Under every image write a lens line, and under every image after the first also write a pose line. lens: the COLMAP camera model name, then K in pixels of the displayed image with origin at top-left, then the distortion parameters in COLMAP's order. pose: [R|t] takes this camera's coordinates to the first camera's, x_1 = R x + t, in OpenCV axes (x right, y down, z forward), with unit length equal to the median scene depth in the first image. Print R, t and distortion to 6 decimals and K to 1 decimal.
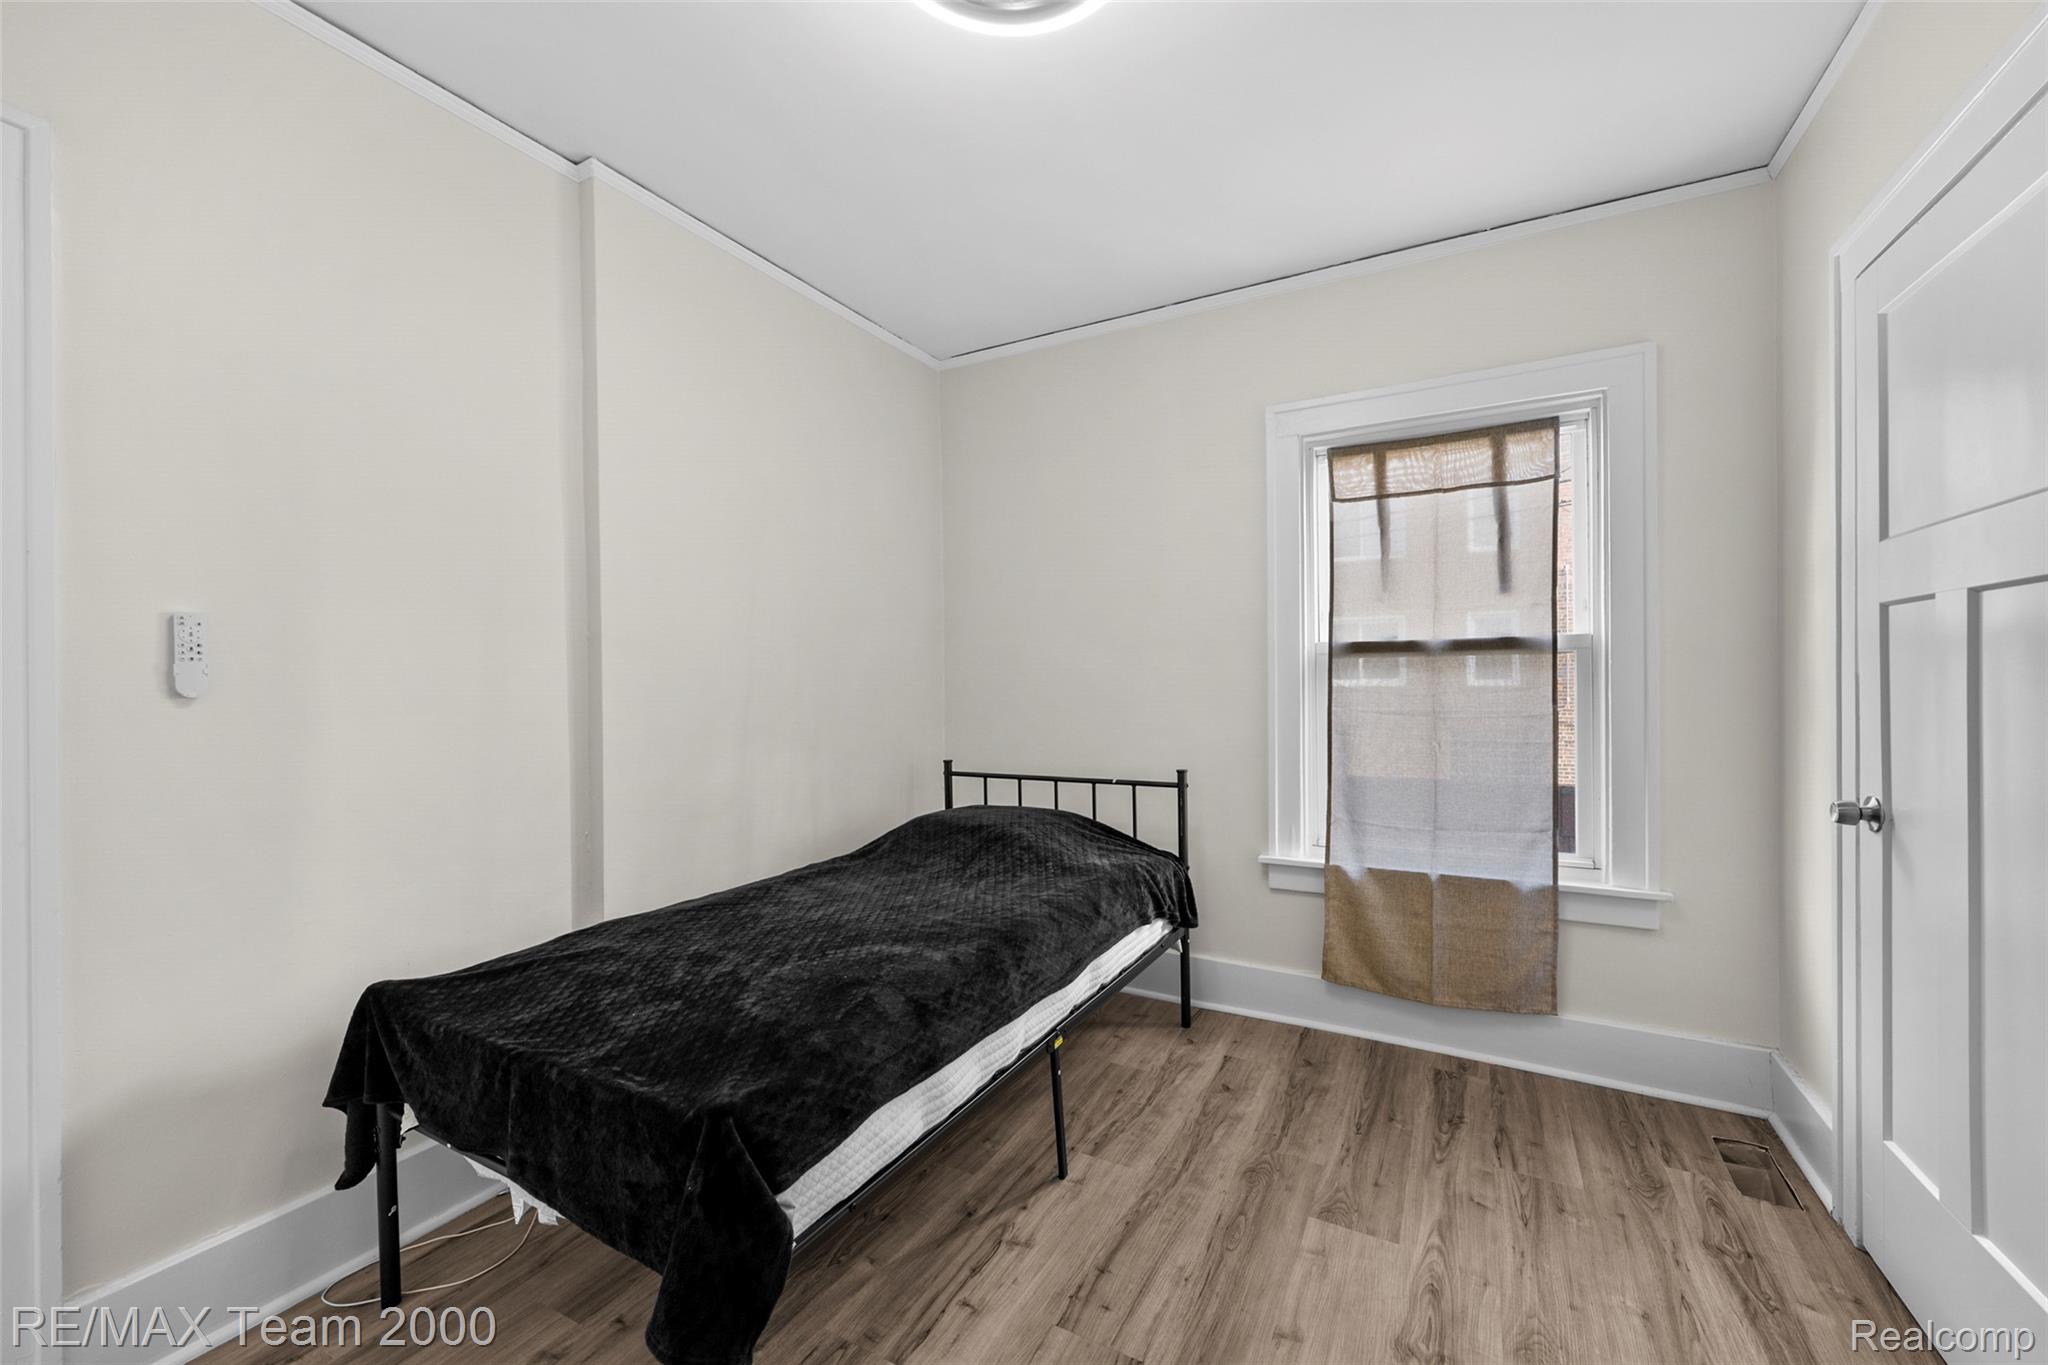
lens RADIAL K [[830.9, 0, 1033.6], [0, 830.9, 677.6], [0, 0, 1]] dist [0.003485, 0.000173]
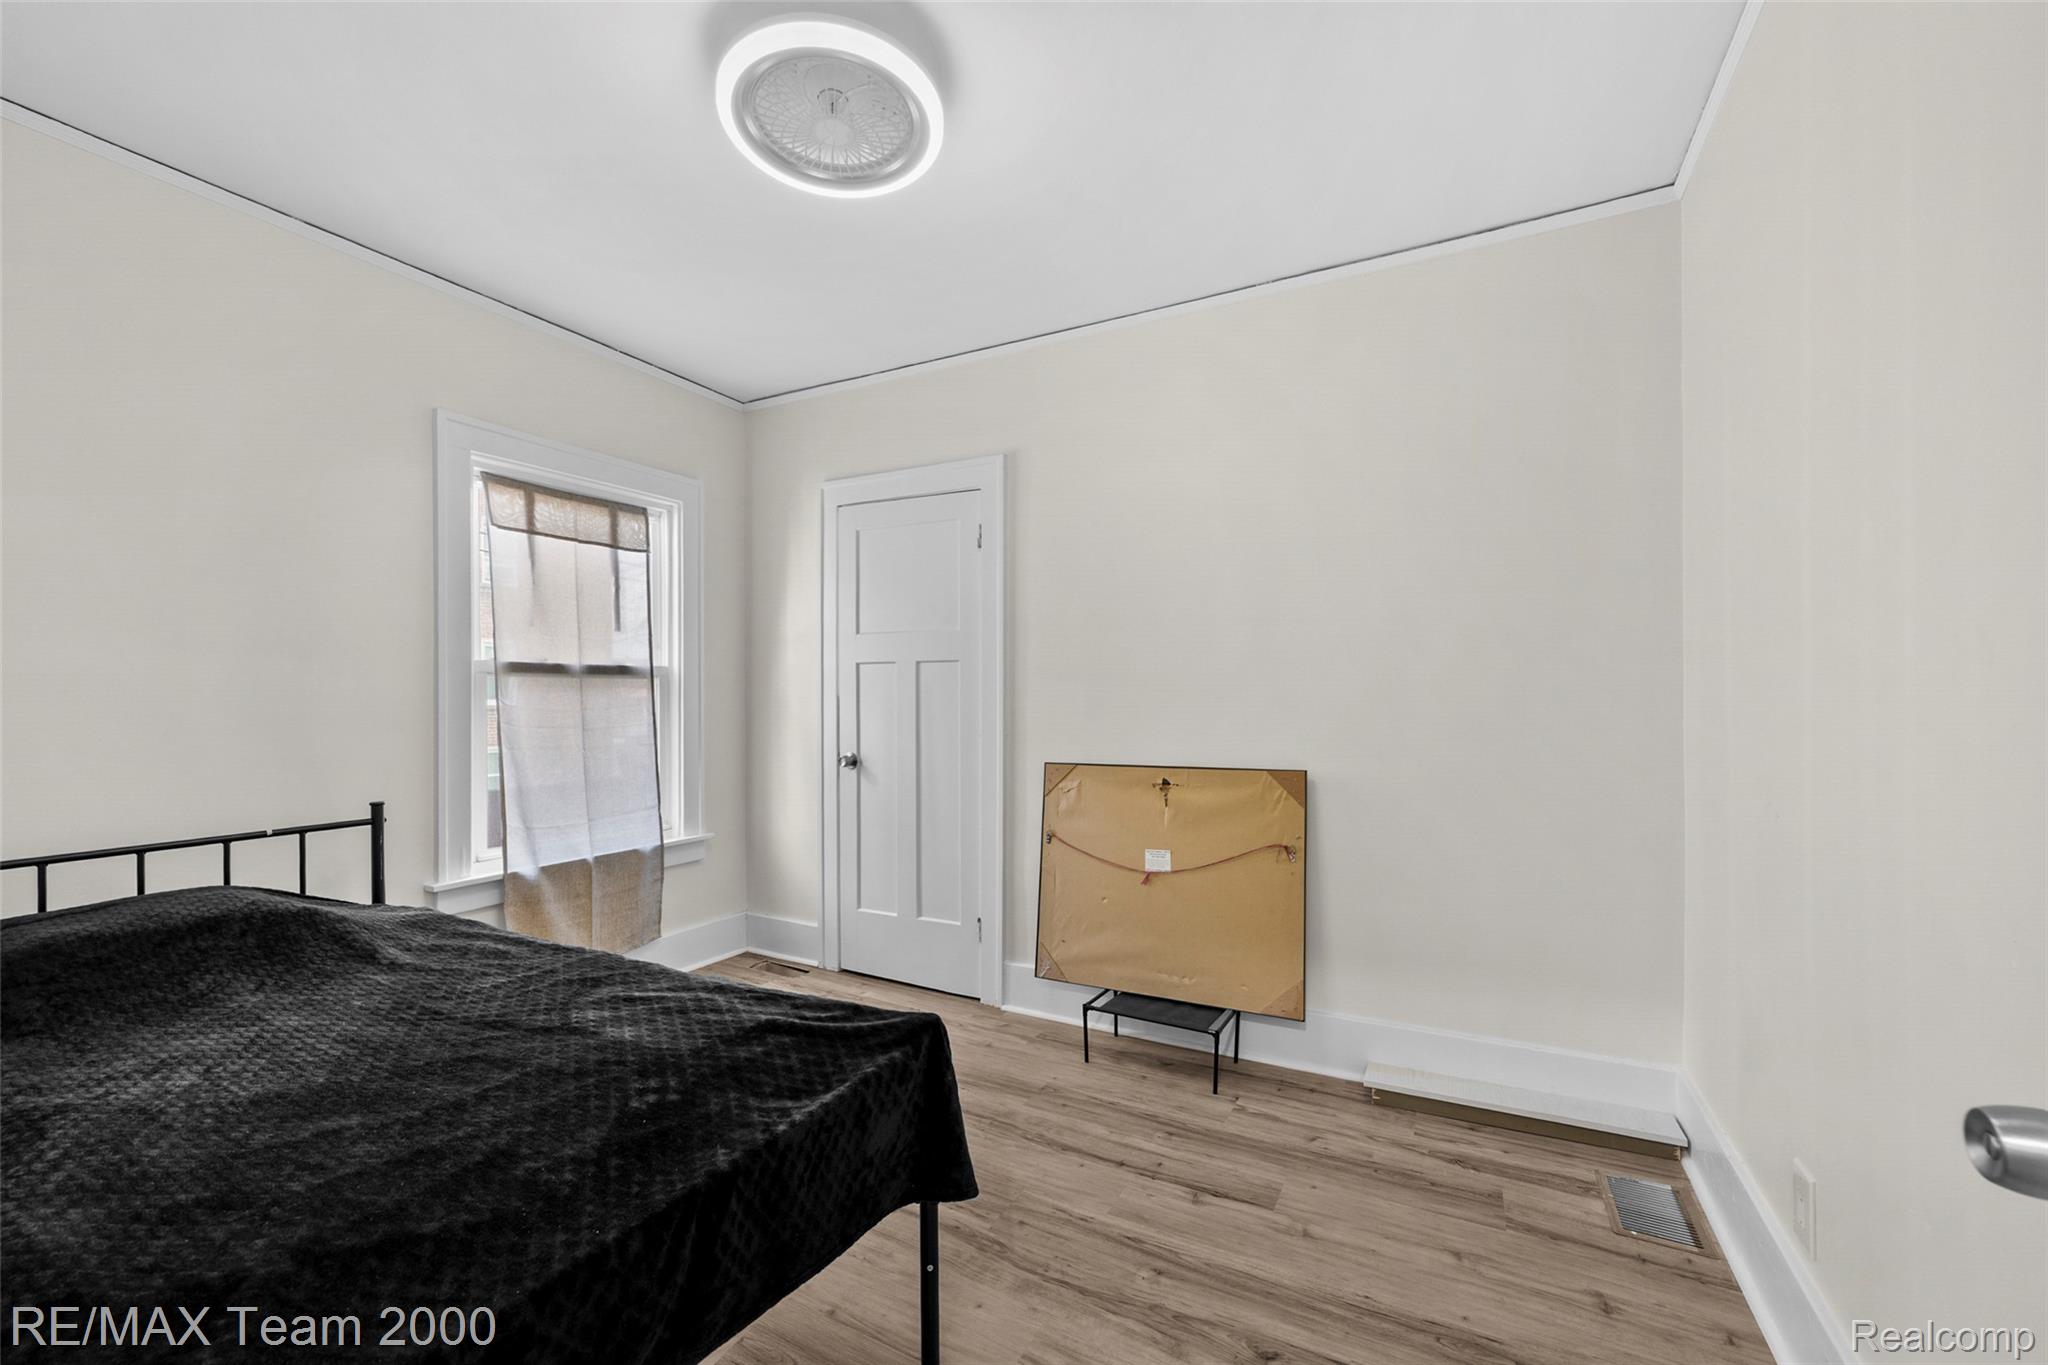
lens RADIAL K [[830.9, 0, 1033.6], [0, 830.9, 677.6], [0, 0, 1]] dist [0.003485, 0.000173]
pose [[-0.019092, 0.028942, 0.999399, -0.747251], [-0.001366, 0.999579, -0.028973, 0.007610], [-0.999817, -0.001918, -0.019044, 0.373223]]
